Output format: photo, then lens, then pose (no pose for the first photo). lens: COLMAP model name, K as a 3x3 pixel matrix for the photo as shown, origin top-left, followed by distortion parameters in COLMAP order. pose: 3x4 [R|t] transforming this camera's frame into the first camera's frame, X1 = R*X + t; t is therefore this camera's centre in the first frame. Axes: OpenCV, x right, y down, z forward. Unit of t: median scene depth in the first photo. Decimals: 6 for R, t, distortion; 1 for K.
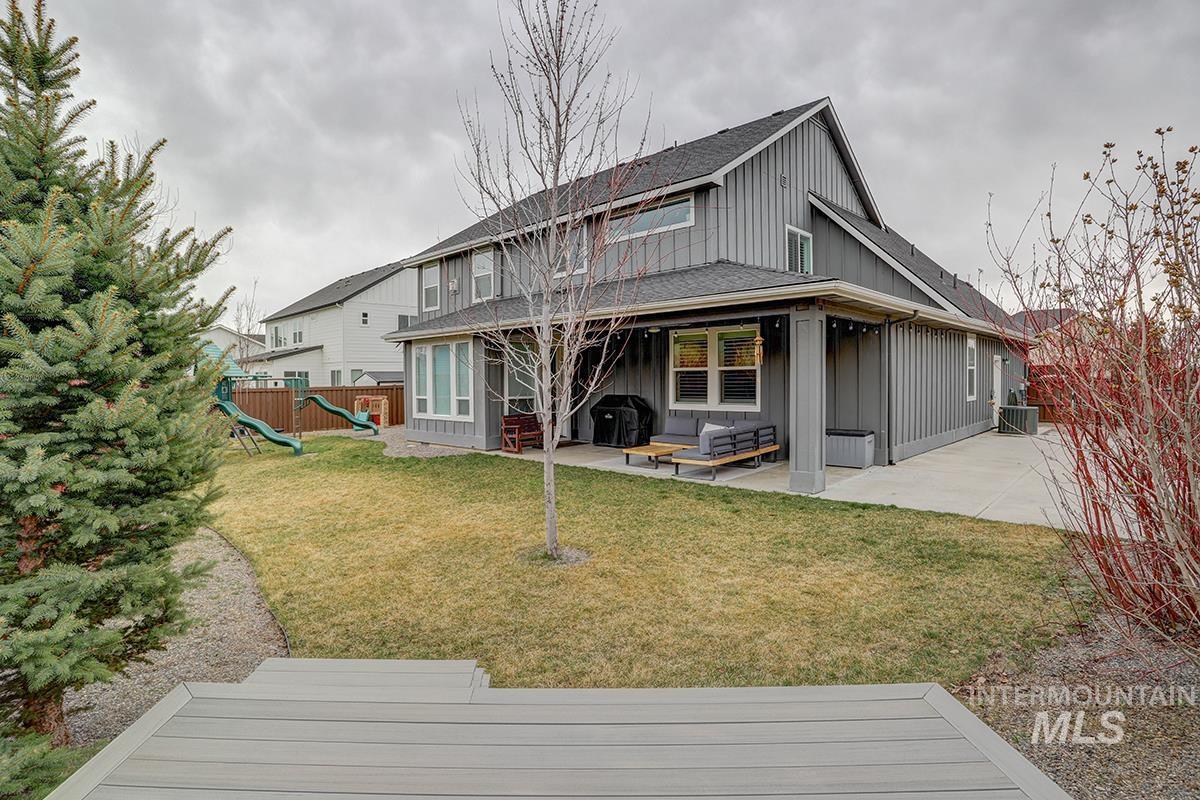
lens RADIAL K [[589.0, 0, 593.2], [0, 589.0, 391.1], [0, 0, 1]] dist [-0.029153, 0.004191]
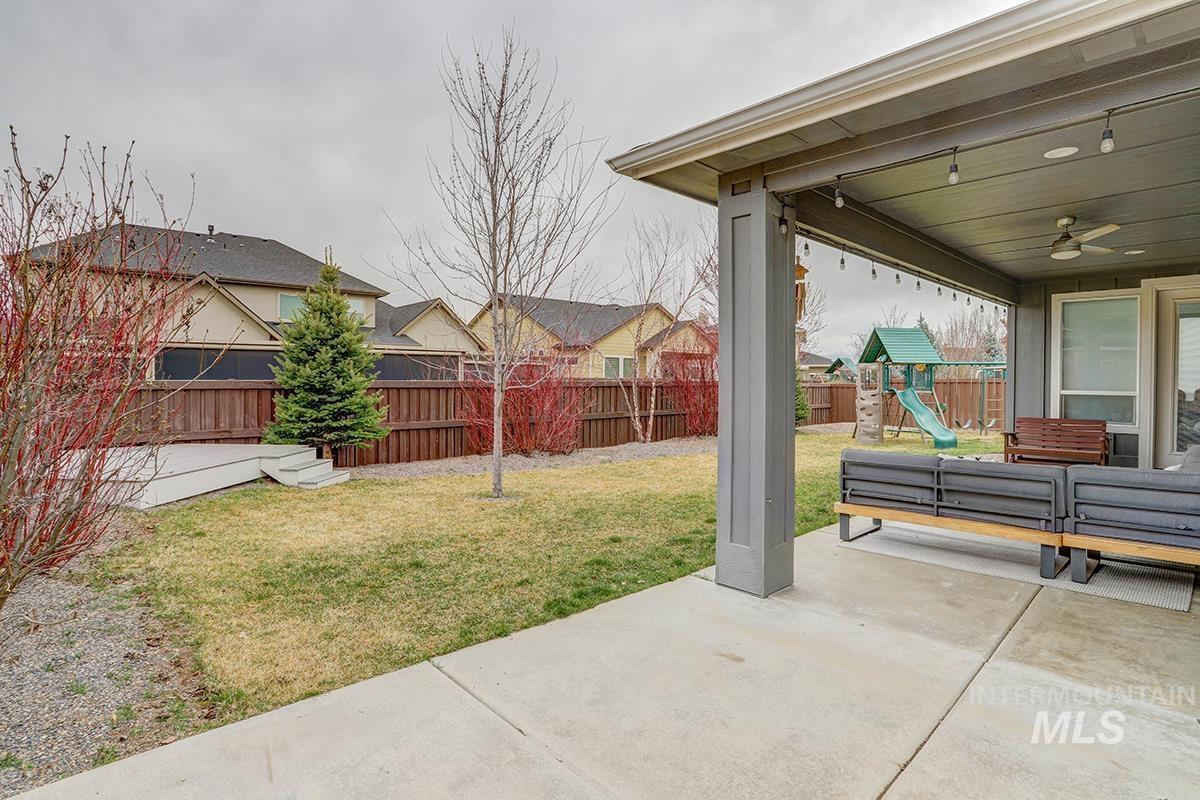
lens RADIAL K [[589.0, 0, 584.9], [0, 589.0, 385.5], [0, 0, 1]] dist [-0.029153, 0.004191]
pose [[-0.062479, 0.021202, -0.997821, 0.512172], [-0.024087, 0.999451, 0.022745, 0.003115], [0.997756, 0.025456, -0.061934, 0.545813]]
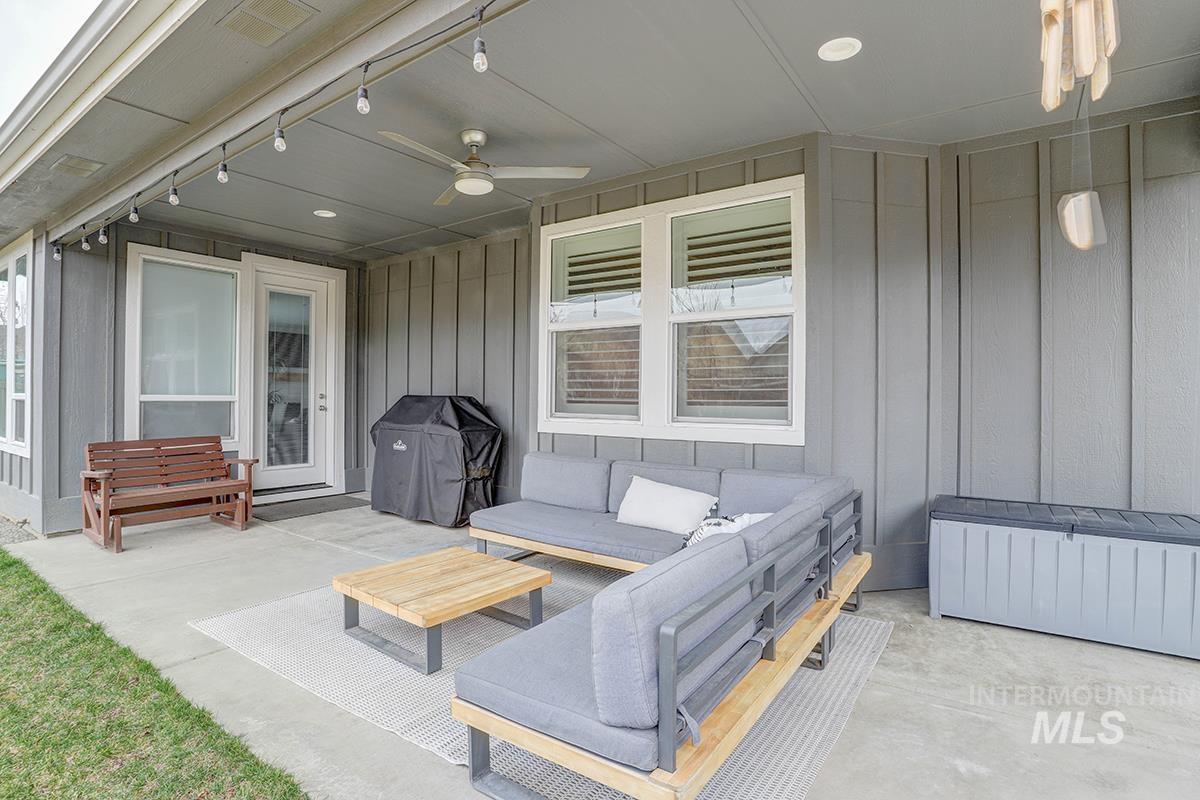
lens RADIAL K [[589.0, 0, 597.6], [0, 589.0, 391.9], [0, 0, 1]] dist [-0.029153, 0.004191]
pose [[0.987247, 0.020546, 0.157867, 0.099801], [-0.016661, 0.999526, -0.025896, 0.013079], [-0.158324, 0.022936, 0.987121, 0.575243]]
